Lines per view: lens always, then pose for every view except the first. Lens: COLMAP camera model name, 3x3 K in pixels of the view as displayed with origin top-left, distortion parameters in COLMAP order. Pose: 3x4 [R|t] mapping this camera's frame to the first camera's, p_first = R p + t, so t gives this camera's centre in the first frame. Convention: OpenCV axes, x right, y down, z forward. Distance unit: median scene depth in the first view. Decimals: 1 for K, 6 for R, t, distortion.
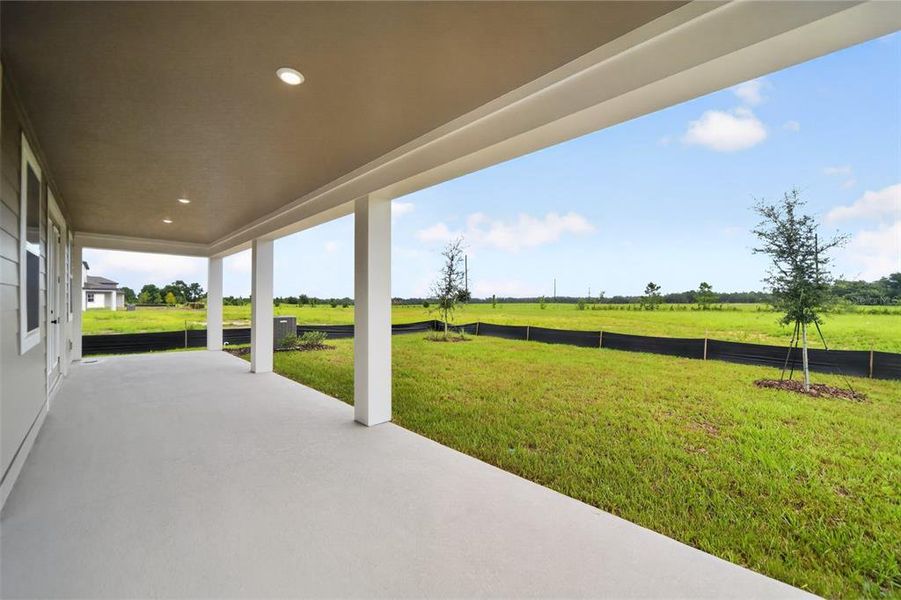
lens RADIAL K [[353.5, 0, 448.4], [0, 353.5, 297.6], [0, 0, 1]] dist [-0.002126, -0.000070]
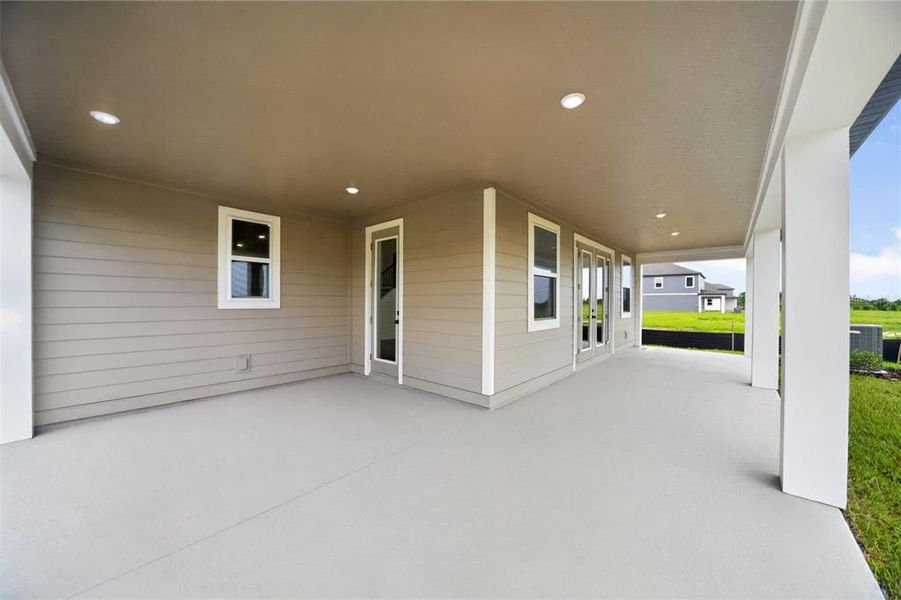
lens RADIAL K [[322.2, 0, 442.1], [0, 322.2, 301.6], [0, 0, 1]] dist [-0.002706, -0.000117]
pose [[0.057729, -0.006834, -0.998309, 0.131359], [0.007215, 0.999953, -0.006428, 0.002588], [0.998306, -0.006832, 0.057776, 0.128773]]
